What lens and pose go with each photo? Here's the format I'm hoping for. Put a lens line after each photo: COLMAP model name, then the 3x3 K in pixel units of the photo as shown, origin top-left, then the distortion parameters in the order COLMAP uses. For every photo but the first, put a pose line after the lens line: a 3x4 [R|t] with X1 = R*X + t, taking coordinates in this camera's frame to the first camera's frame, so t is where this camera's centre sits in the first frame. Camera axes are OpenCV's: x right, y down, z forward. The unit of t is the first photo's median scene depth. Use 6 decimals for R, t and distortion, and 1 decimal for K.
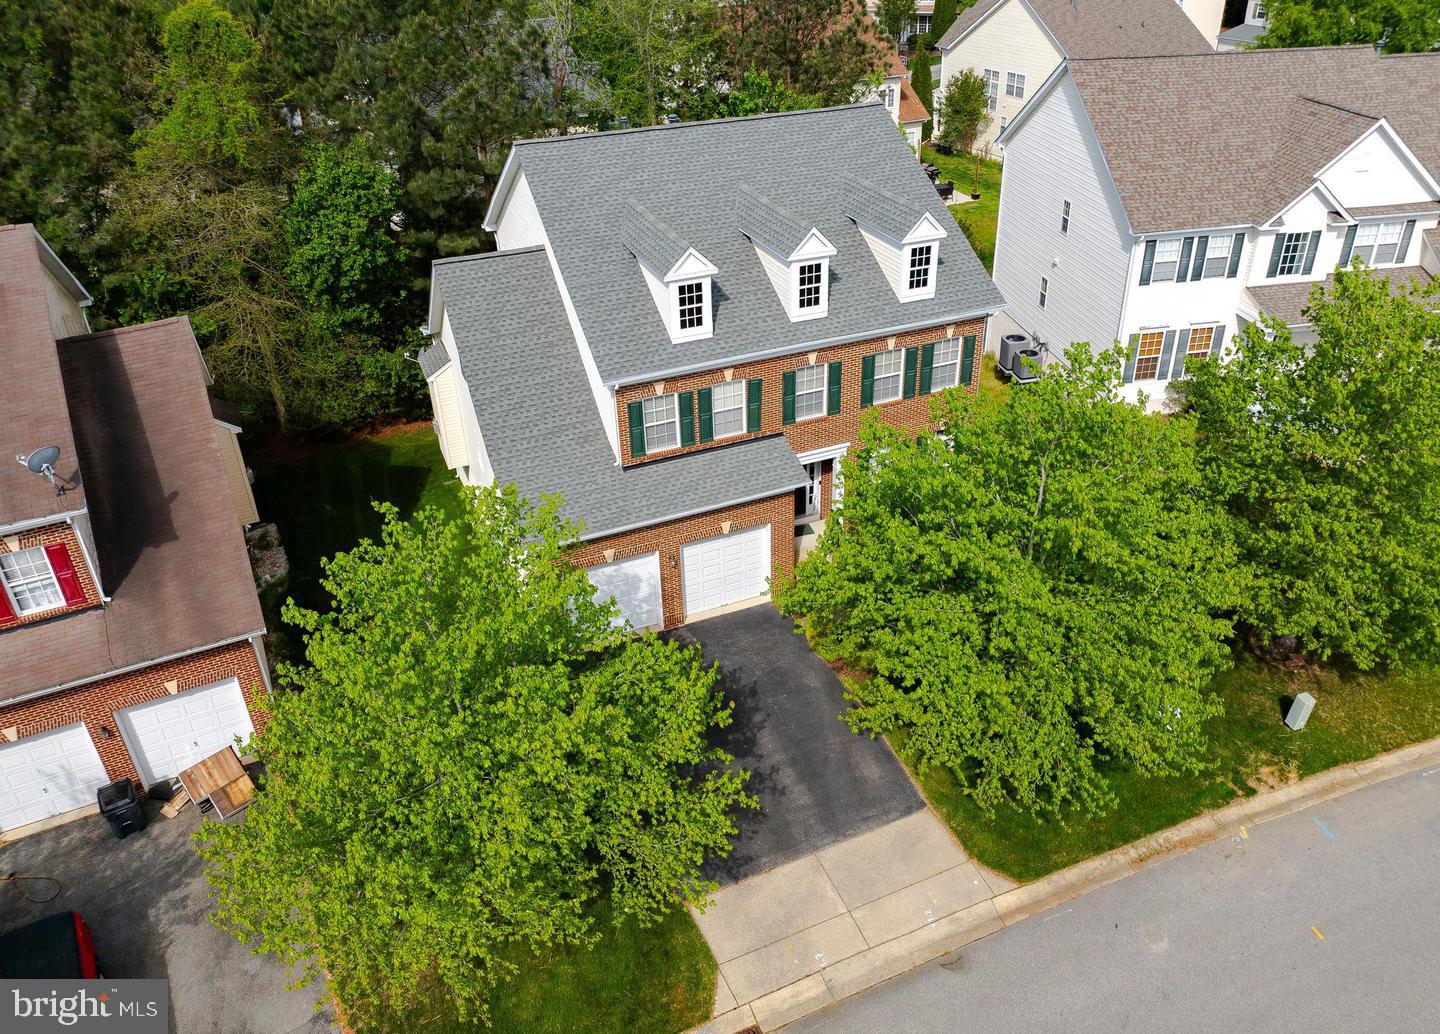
lens RADIAL K [[1073.8, 0, 724.0], [0, 1073.8, 515.1], [0, 0, 1]] dist [-0.036781, -0.002940]
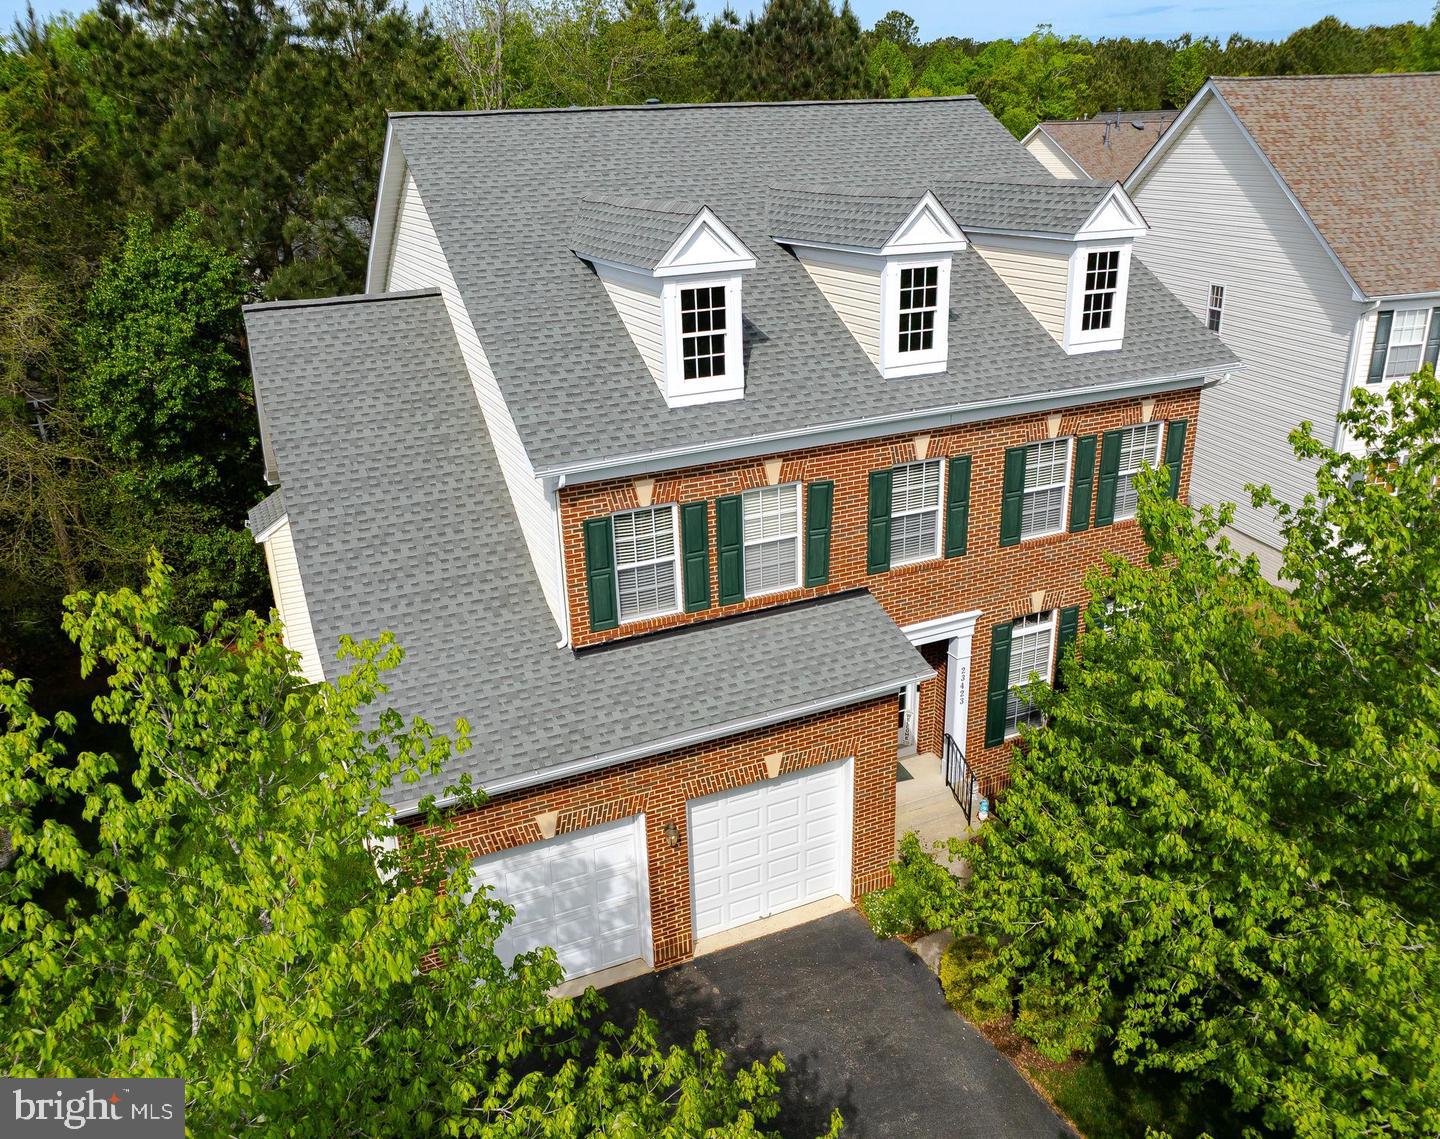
lens RADIAL K [[1175.1, 0, 677.4], [0, 1175.1, 559.5], [0, 0, 1]] dist [-0.033405, -0.006890]
pose [[0.999819, -0.018880, -0.002370, -0.040432], [0.018116, 0.982572, -0.184999, 0.017406], [0.005822, 0.184922, 0.982736, 0.416151]]
